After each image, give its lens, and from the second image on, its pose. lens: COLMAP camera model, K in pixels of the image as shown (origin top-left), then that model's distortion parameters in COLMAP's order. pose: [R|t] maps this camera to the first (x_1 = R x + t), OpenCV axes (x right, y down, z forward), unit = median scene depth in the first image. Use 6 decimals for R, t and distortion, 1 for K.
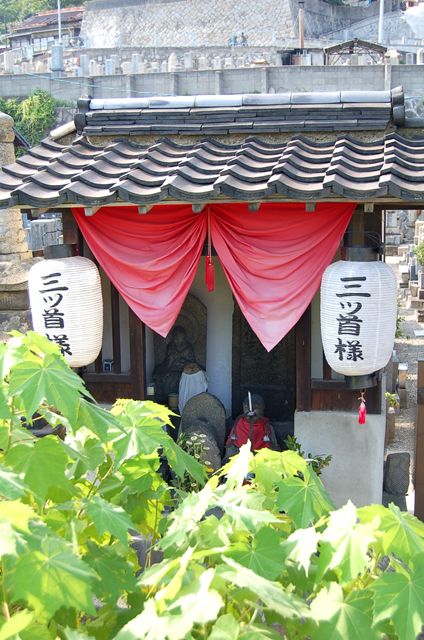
lens RADIAL K [[553.1, 0, 212.0], [0, 553.1, 338.4], [0, 0, 1]] dist [0.002107, 0.000283]
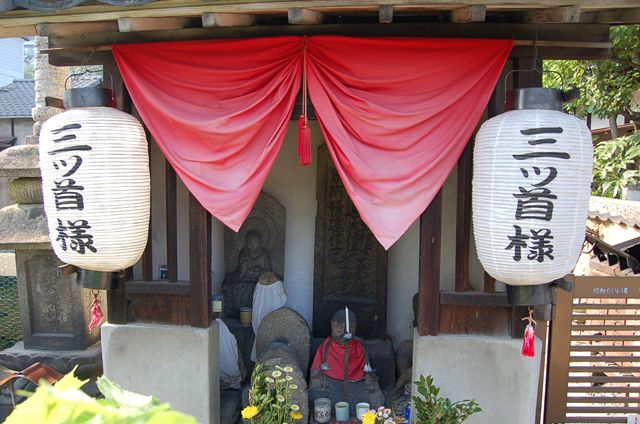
lens RADIAL K [[525.3, 0, 320.0], [0, 525.3, 212.0], [0, 0, 1]] dist [-0.088111, 0.005266]
pose [[0.997304, 0.014177, 0.071993, -0.031333], [-0.008653, 0.997035, -0.076465, 0.026064], [-0.072864, 0.075636, 0.994470, 0.350127]]
